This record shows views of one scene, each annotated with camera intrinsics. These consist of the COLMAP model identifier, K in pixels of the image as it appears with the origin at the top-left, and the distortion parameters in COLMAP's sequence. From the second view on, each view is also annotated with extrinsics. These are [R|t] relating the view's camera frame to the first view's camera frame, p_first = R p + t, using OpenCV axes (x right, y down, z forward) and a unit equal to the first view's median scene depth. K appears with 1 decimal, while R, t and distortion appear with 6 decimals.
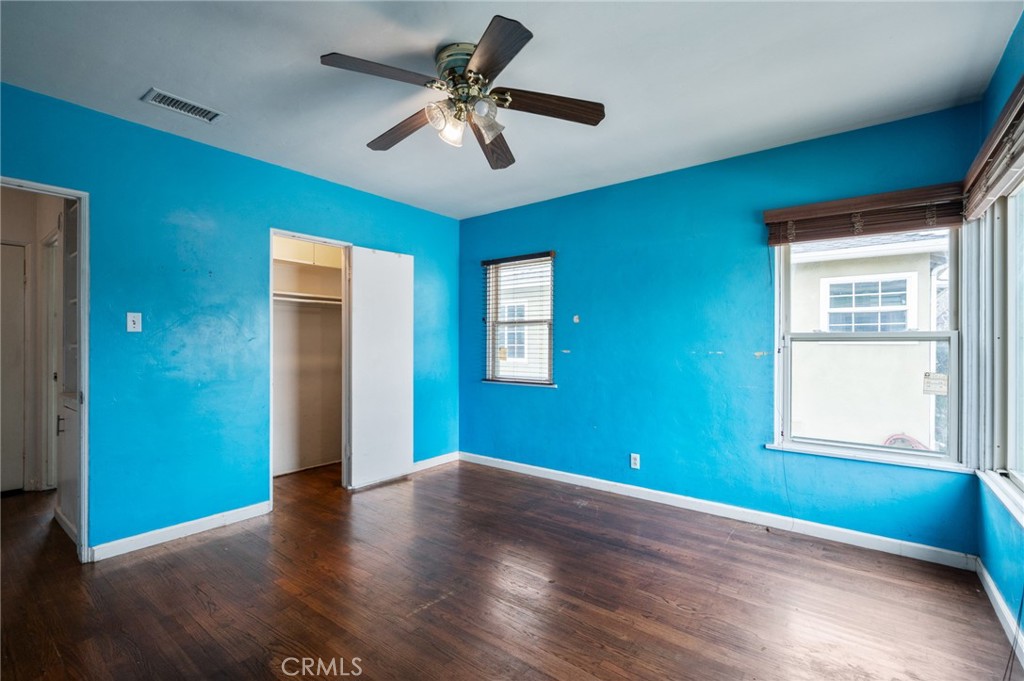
lens RADIAL K [[462.9, 0, 512.3], [0, 462.9, 344.7], [0, 0, 1]] dist [-0.002773, -0.000353]
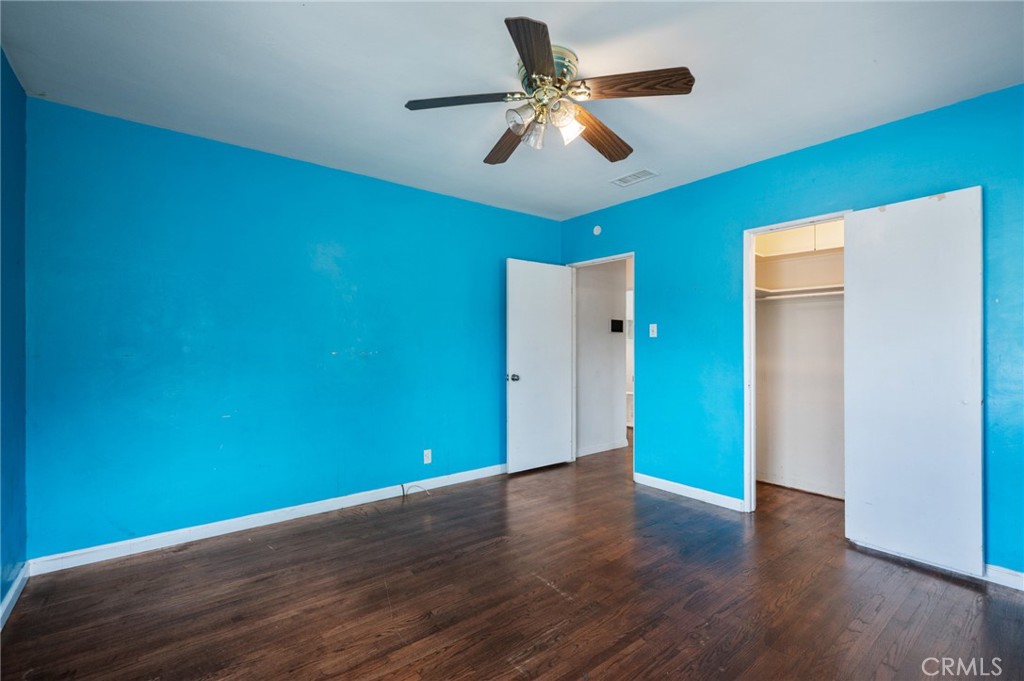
lens RADIAL K [[462.9, 0, 512.3], [0, 462.9, 344.7], [0, 0, 1]] dist [-0.002773, -0.000353]
pose [[-0.240371, -0.001476, -0.970680, 1.153044], [-0.000879, 0.999999, -0.001303, -0.002989], [0.970681, 0.000541, -0.240372, 1.505900]]
